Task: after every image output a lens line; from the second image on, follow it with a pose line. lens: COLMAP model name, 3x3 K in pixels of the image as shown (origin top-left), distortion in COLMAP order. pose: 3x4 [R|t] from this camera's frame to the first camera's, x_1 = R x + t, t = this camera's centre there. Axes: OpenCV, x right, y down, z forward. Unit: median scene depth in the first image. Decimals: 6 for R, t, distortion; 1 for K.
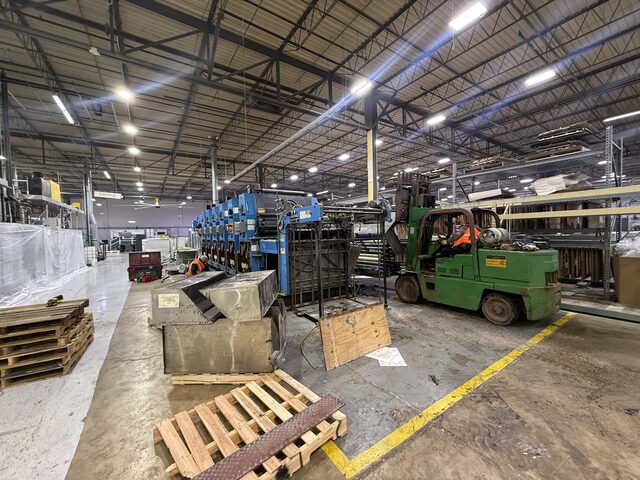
lens RADIAL K [[255.1, 0, 315.8], [0, 255.1, 240.8], [0, 0, 1]] dist [-0.003753, 0.000374]
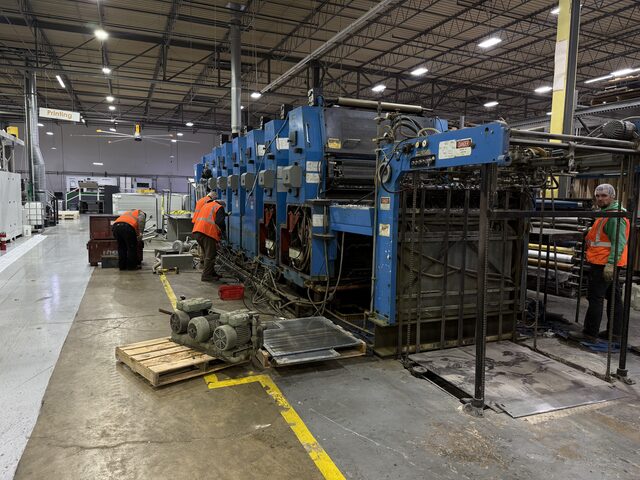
lens RADIAL K [[451.1, 0, 319.1], [0, 451.1, 243.4], [0, 0, 1]] dist [0.040152, -0.045365]
pose [[0.983381, 0.062183, -0.170573, -0.049755], [-0.049050, 0.995575, 0.080159, 0.001804], [0.174802, -0.070460, 0.982079, 0.081913]]
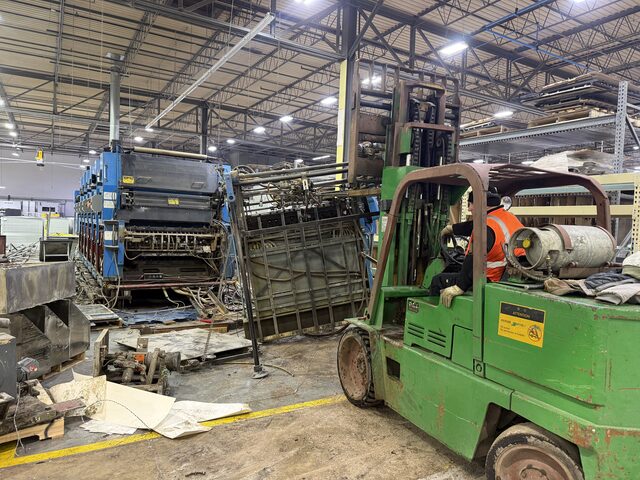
lens RADIAL K [[451.1, 0, 315.0], [0, 451.1, 240.6], [0, 0, 1]] dist [0.040152, -0.045365]
pose [[0.996964, 0.064433, -0.043725, 0.193962], [-0.064402, 0.997922, 0.002120, 0.003068], [0.043770, 0.000702, 0.999041, -0.089983]]
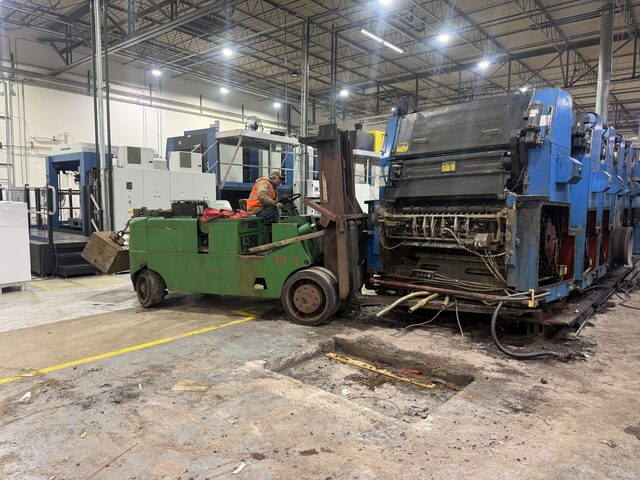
lens RADIAL K [[451.1, 0, 325.7], [0, 451.1, 243.7], [0, 0, 1]] dist [0.040152, -0.045365]
pose [[0.310279, 0.102391, -0.945115, 0.361017], [-0.035678, 0.994737, 0.096054, -0.002831], [0.949976, 0.003916, 0.312299, 0.340973]]
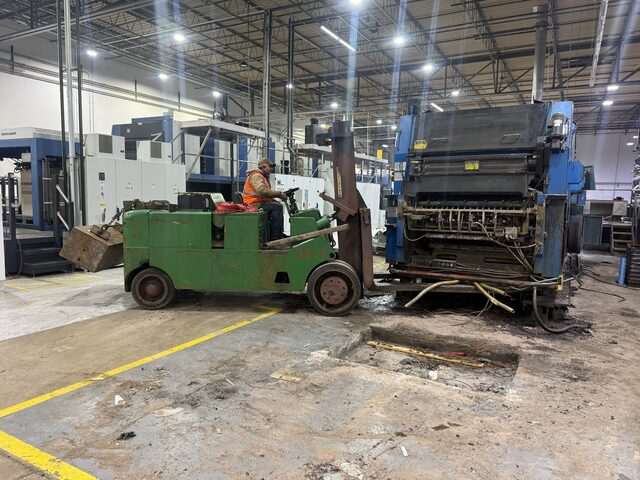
lens RADIAL K [[451.1, 0, 334.1], [0, 451.1, 239.1], [0, 0, 1]] dist [0.040152, -0.045365]
pose [[0.486012, 0.103831, -0.867762, 0.326501], [-0.046092, 0.994581, 0.093191, 0.000521], [0.872736, -0.005295, 0.488164, 0.216363]]
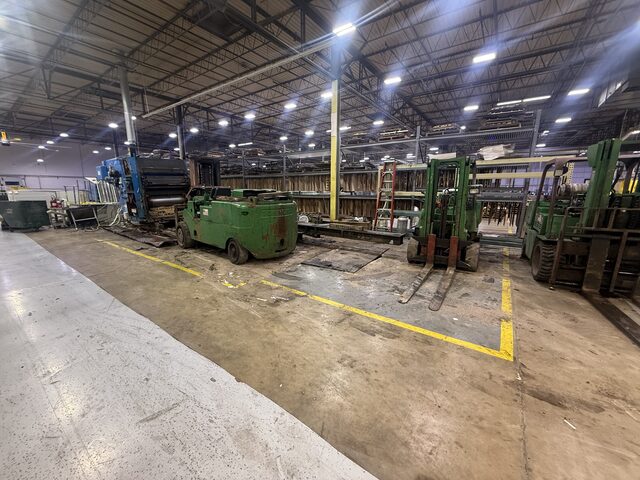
lens RADIAL K [[255.1, 0, 319.2], [0, 255.1, 241.1], [0, 0, 1]] dist [-0.003753, 0.000374]
pose [[0.934824, -0.044516, 0.352309, -0.187841], [-0.013329, 0.987014, 0.160083, 0.014780], [-0.354860, -0.154345, 0.922091, 0.029383]]
